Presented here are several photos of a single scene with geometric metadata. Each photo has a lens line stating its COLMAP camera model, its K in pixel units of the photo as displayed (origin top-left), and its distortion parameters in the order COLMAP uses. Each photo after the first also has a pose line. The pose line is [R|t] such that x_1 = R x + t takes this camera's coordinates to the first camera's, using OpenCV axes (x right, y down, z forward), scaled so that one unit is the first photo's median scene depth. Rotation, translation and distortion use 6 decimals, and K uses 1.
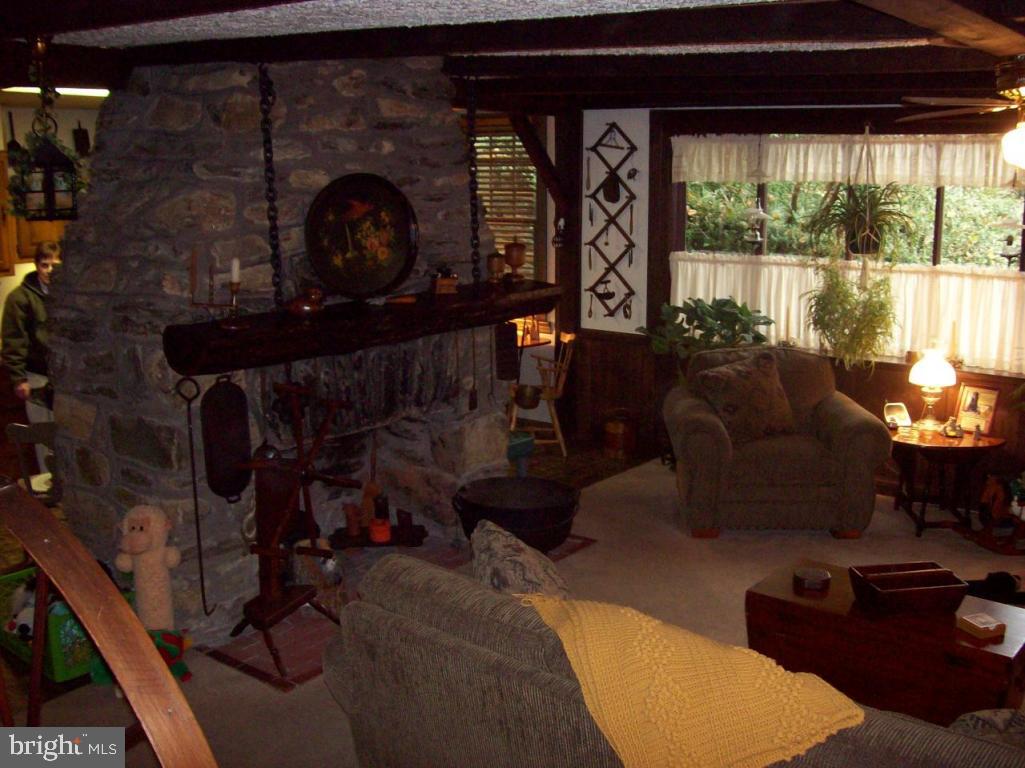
lens RADIAL K [[1120.9, 0, 512.5], [0, 1120.9, 384.0], [0, 0, 1]] dist [-0.169887, -0.003213]
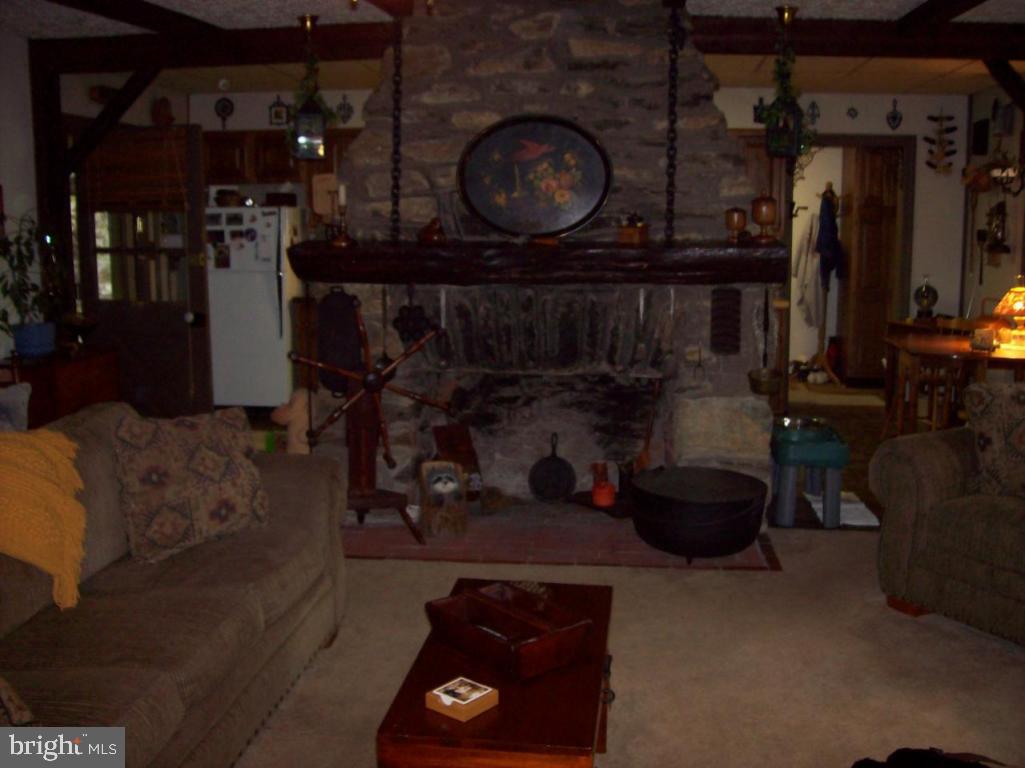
lens RADIAL K [[1120.9, 0, 512.5], [0, 1120.9, 384.0], [0, 0, 1]] dist [-0.169887, -0.003213]
pose [[0.506753, 0.135590, -0.851362, 0.731552], [-0.167866, 0.984171, 0.056823, -0.003287], [0.845590, 0.114120, 0.521493, 0.482584]]
